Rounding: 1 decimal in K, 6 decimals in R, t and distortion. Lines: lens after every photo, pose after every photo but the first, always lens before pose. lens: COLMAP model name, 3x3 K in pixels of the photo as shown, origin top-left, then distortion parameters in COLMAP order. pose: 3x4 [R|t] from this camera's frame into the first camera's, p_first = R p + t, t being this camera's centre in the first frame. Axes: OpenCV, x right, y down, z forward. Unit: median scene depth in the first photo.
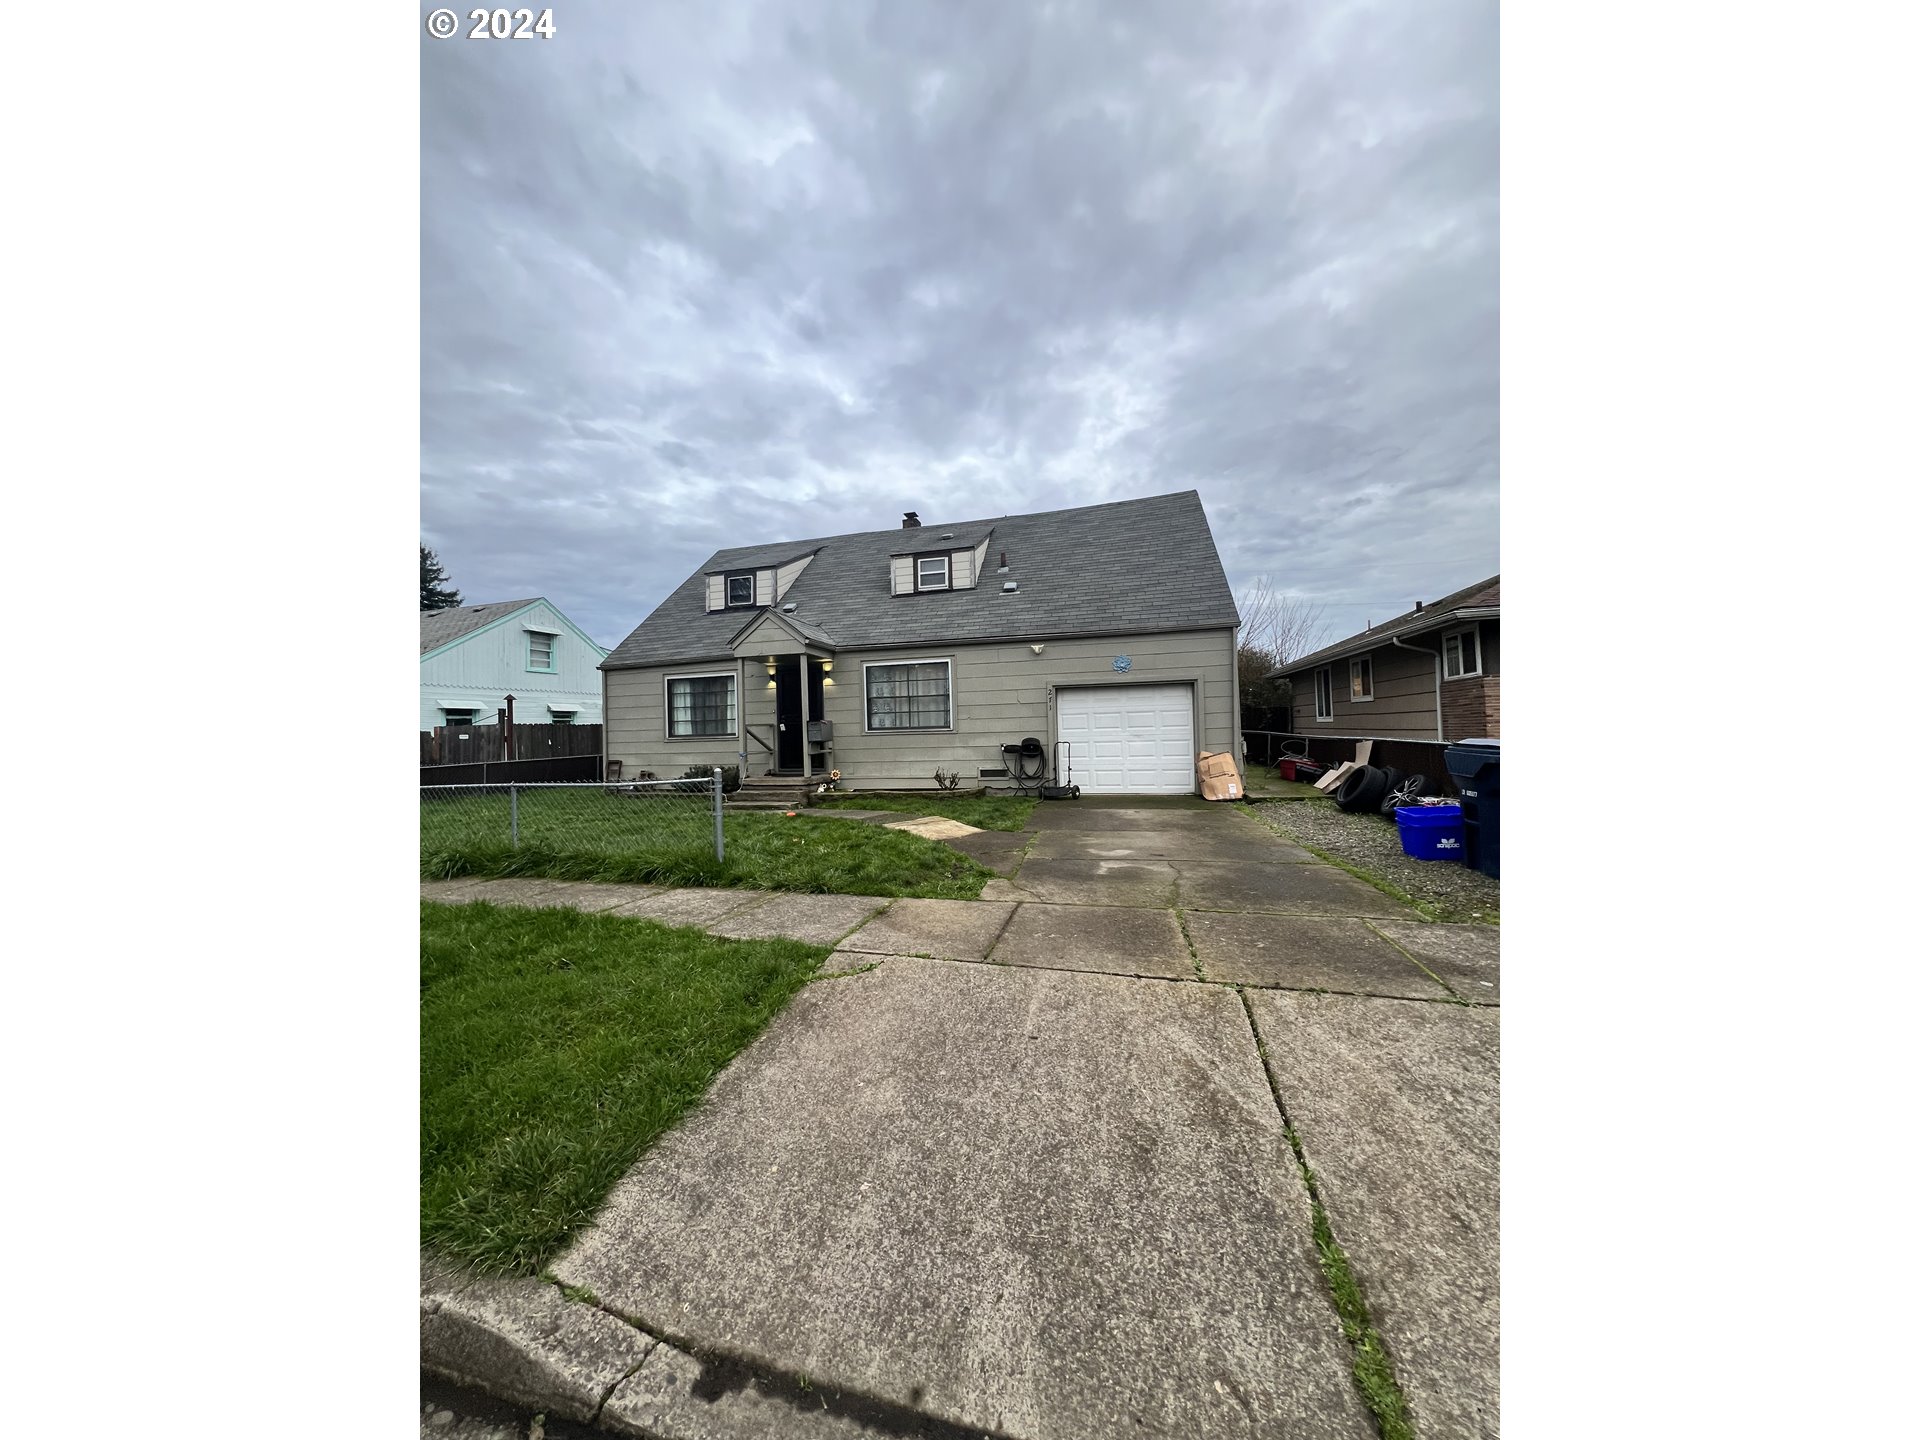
lens RADIAL K [[576.5, 0, 965.0], [0, 576.5, 732.9], [0, 0, 1]] dist [-0.000774, 0.000264]
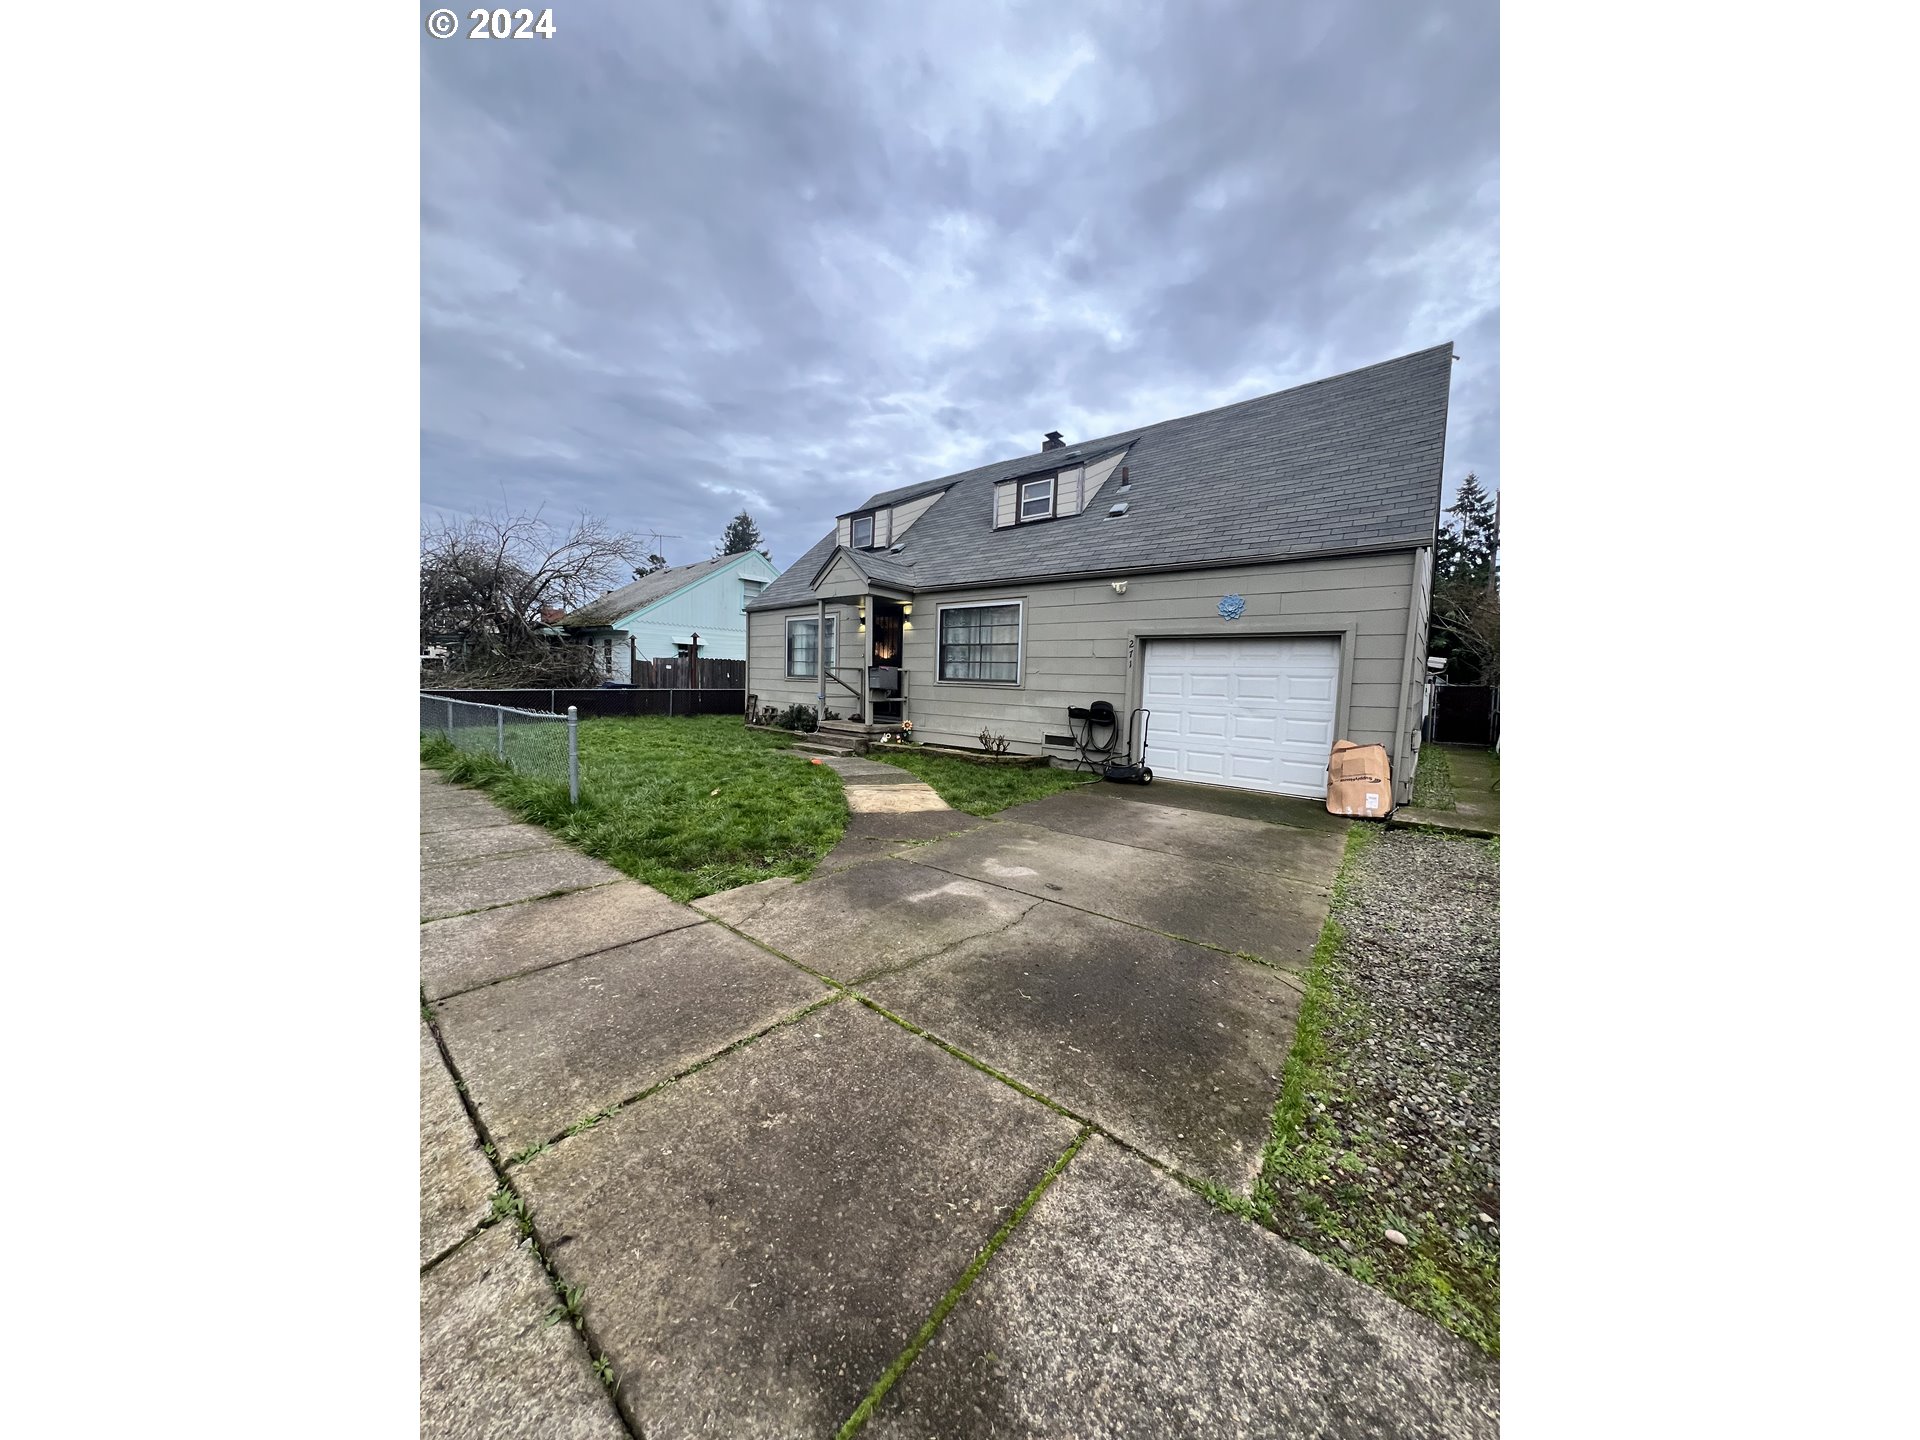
lens RADIAL K [[576.5, 0, 959.5], [0, 576.5, 712.1], [0, 0, 1]] dist [-0.000774, 0.000264]
pose [[0.908768, 0.079279, -0.409702, 0.210694], [-0.058914, 0.996329, 0.062115, -0.010557], [0.413122, -0.032311, 0.910102, 0.162524]]
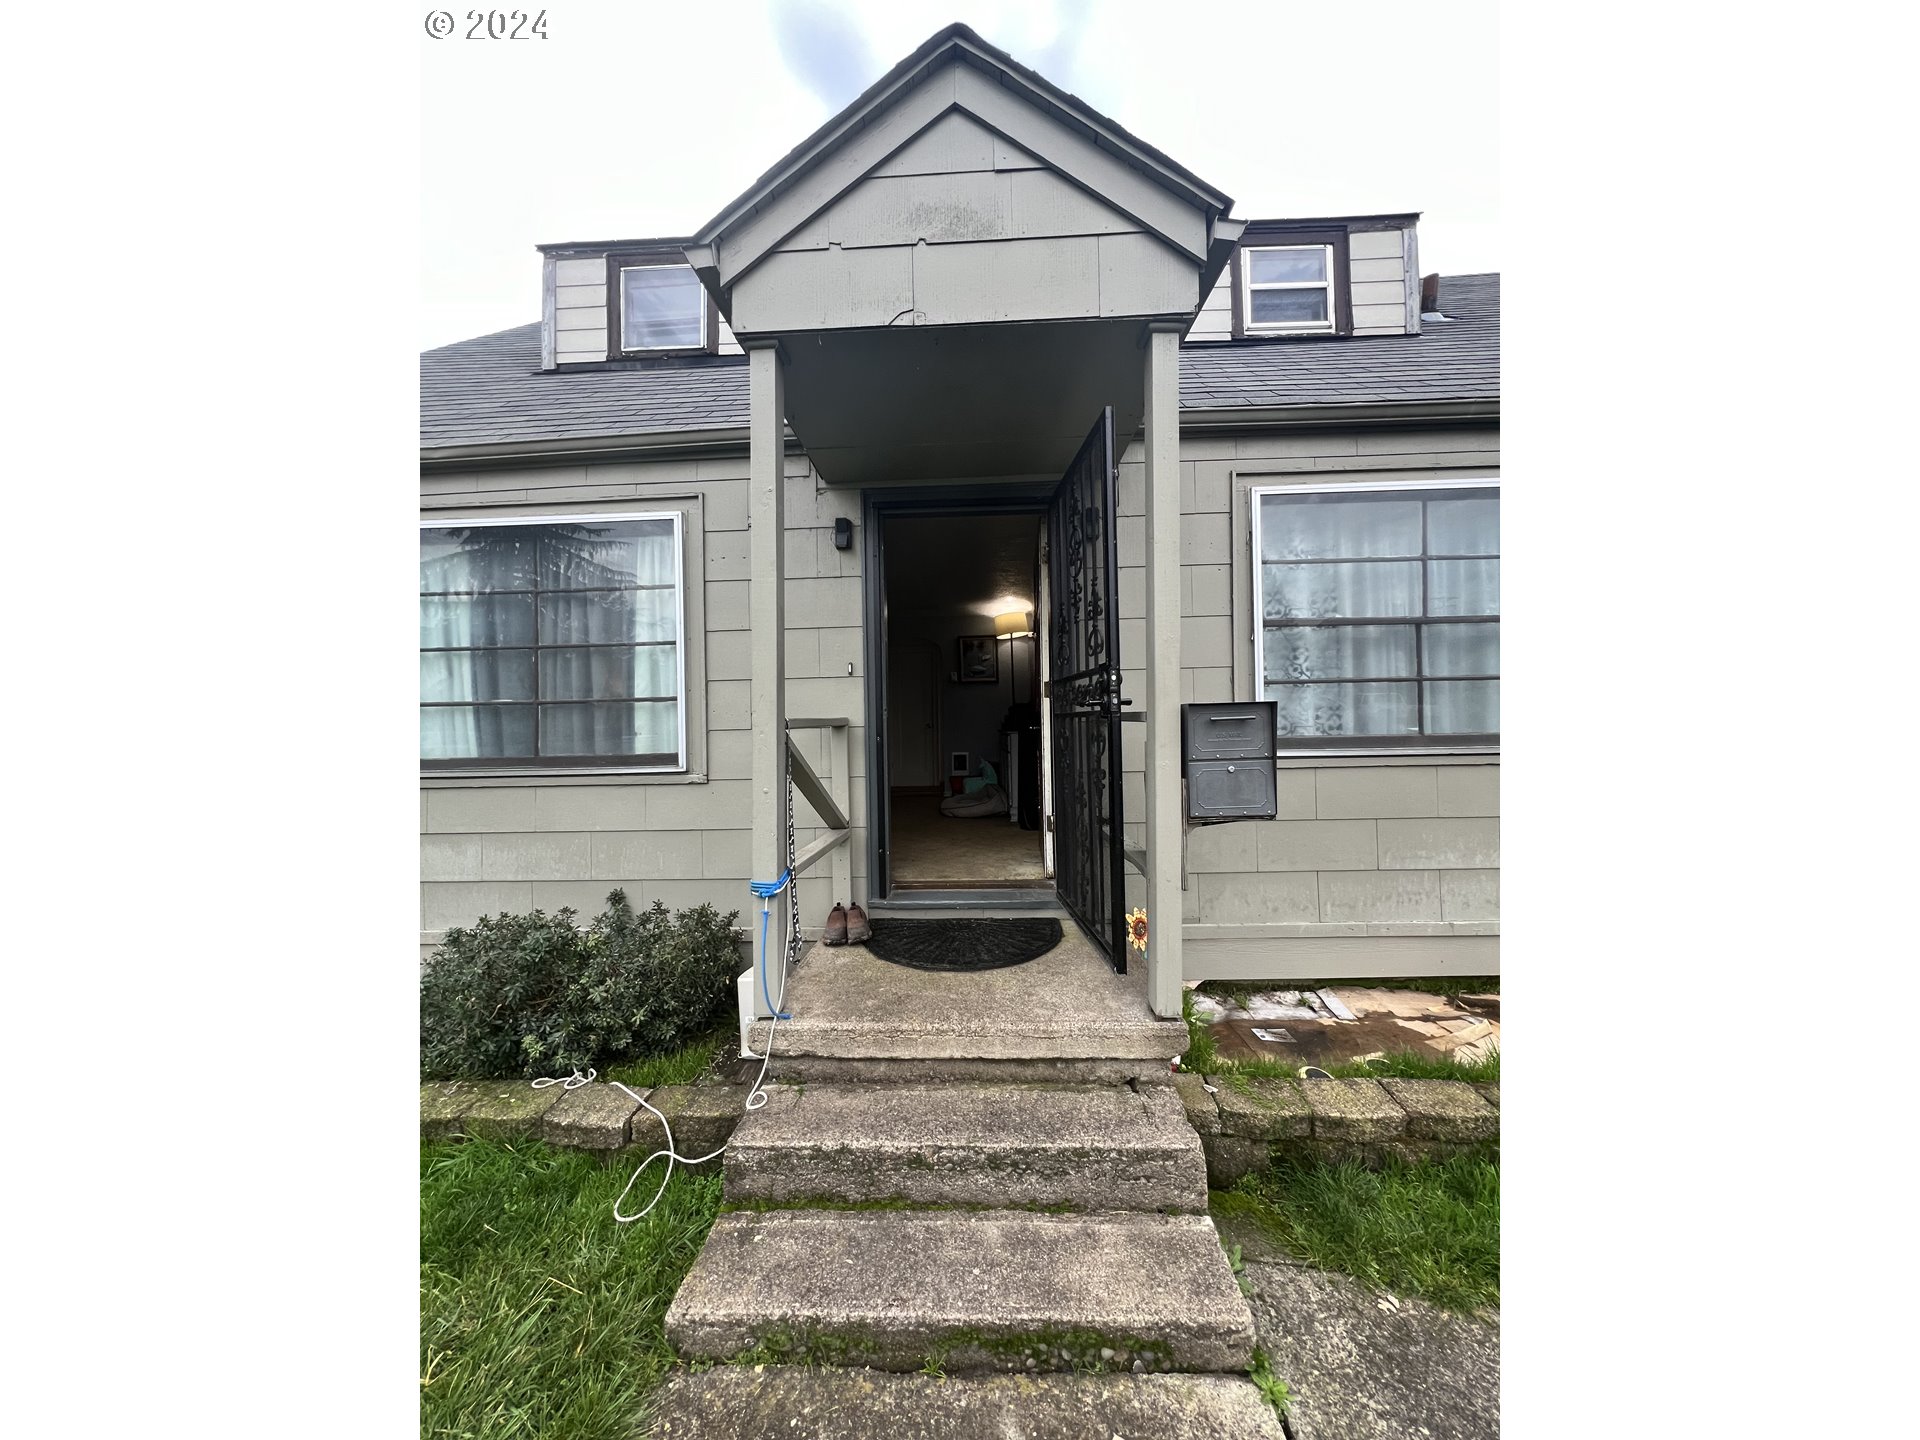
lens RADIAL K [[576.5, 0, 961.3], [0, 576.5, 719.1], [0, 0, 1]] dist [-0.000774, 0.000264]
pose [[0.975577, 0.008620, 0.219489, -0.315330], [-0.005570, 0.999879, -0.014509, -0.011110], [-0.219588, 0.012932, 0.975507, 0.693539]]
